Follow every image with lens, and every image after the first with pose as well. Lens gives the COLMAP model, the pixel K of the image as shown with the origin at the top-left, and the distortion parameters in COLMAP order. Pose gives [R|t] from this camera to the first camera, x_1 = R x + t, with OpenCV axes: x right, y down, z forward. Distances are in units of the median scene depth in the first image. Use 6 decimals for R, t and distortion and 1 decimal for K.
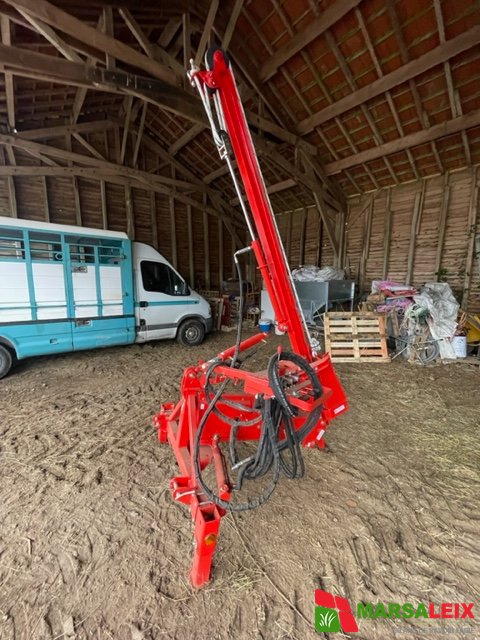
lens RADIAL K [[264.3, 0, 240.0], [0, 264.3, 320.0], [0, 0, 1]] dist [0.000506, 0.000085]
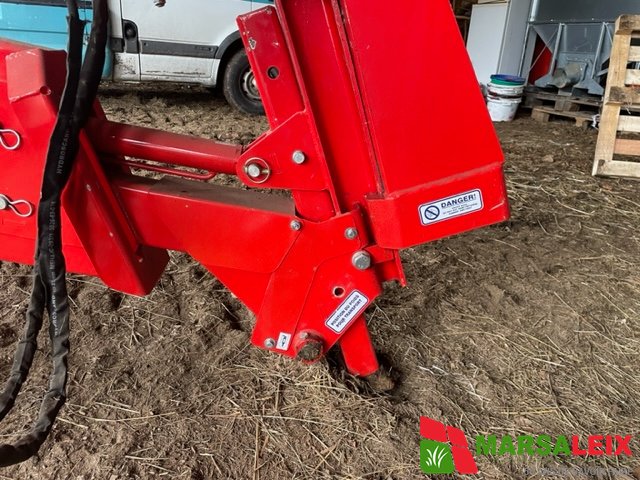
lens RADIAL K [[507.3, 0, 320.0], [0, 507.3, 240.0], [0, 0, 1]] dist [0.017097, 0.000847]
pose [[0.951531, 0.158203, -0.263742, 0.177162], [-0.105327, 0.973322, 0.203839, 0.134855], [0.288954, -0.166180, 0.942810, 0.280035]]
